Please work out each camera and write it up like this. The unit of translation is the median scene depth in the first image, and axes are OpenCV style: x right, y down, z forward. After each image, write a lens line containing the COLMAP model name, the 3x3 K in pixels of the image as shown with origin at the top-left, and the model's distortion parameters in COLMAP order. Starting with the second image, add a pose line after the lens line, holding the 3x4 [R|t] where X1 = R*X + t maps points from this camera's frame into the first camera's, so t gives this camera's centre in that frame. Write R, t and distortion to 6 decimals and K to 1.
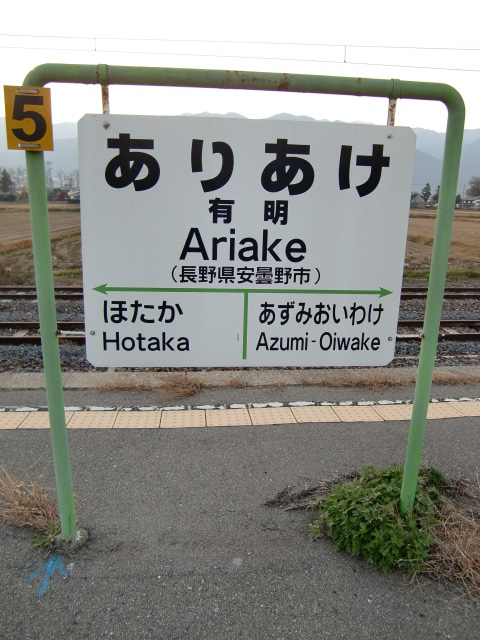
lens RADIAL K [[486.1, 0, 239.5], [0, 486.1, 337.7], [0, 0, 1]] dist [-0.028105, 0.000776]
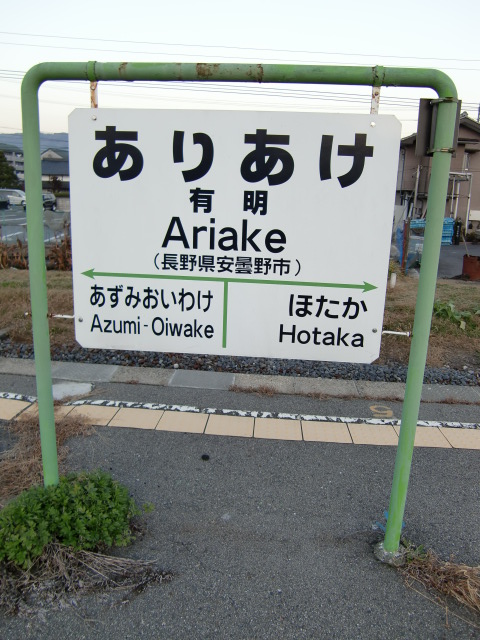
lens RADIAL K [[484.5, 0, 240.0], [0, 484.5, 320.0], [0, 0, 1]] dist [-0.028186, -0.001135]
pose [[0.987107, 0.048298, -0.152602, 0.211494], [-0.051330, 0.998554, -0.015988, 0.000756], [0.151609, 0.023615, 0.988158, 0.017149]]
